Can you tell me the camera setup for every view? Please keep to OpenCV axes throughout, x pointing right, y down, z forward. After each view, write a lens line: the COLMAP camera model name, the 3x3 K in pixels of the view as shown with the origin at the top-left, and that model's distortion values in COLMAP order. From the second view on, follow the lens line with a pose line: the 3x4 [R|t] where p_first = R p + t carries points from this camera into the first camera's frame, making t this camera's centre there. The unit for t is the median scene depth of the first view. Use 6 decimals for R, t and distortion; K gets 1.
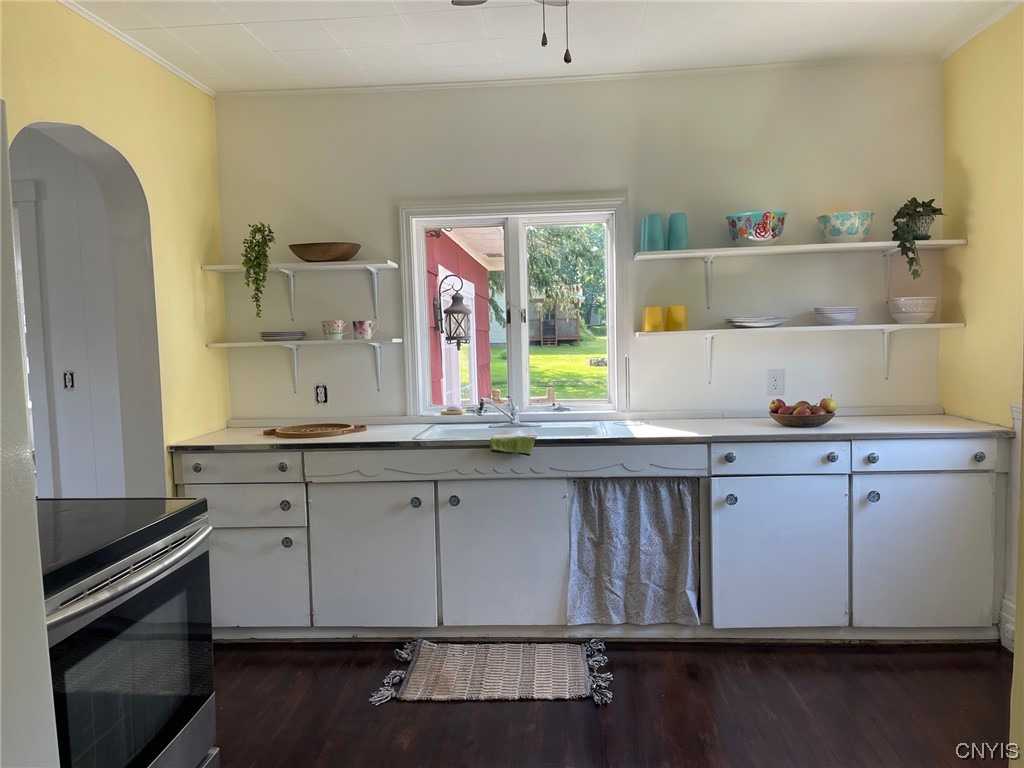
lens RADIAL K [[773.3, 0, 512.0], [0, 773.3, 384.0], [0, 0, 1]] dist [0.100888, 0.000318]
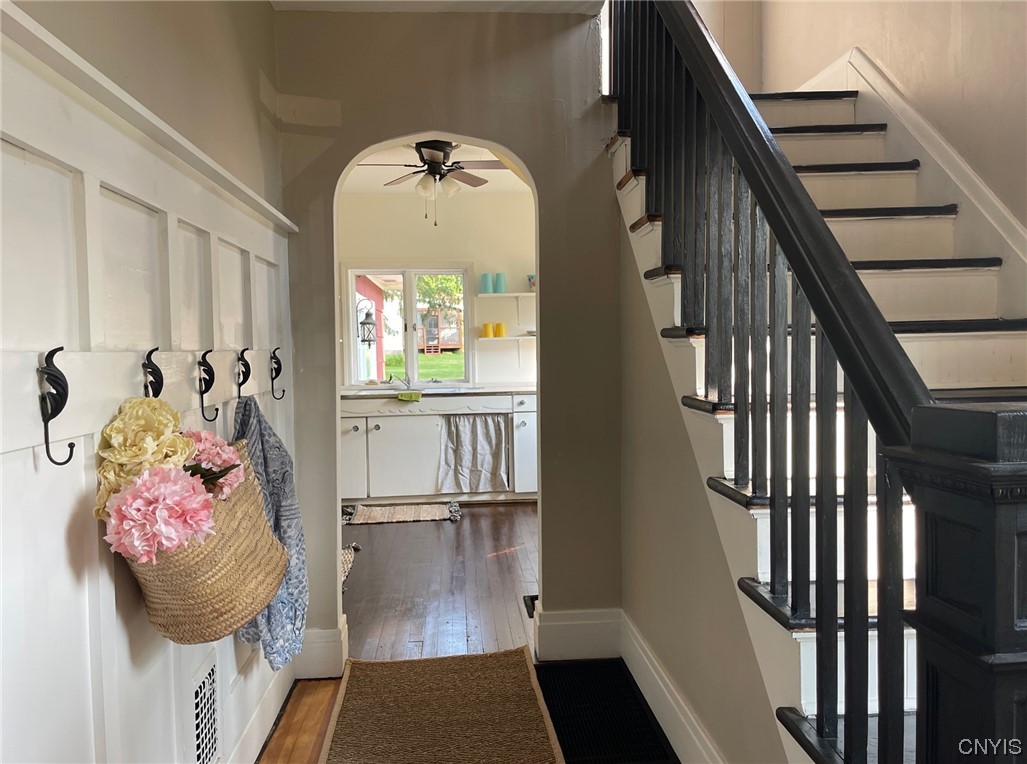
lens RADIAL K [[772.6, 0, 513.5], [0, 772.6, 382.0], [0, 0, 1]] dist [0.214590, -0.000118]
pose [[0.988457, 0.001628, 0.151494, -0.034681], [0.000565, 0.999896, -0.014433, 0.069208], [-0.151502, 0.014352, 0.988353, -0.869976]]
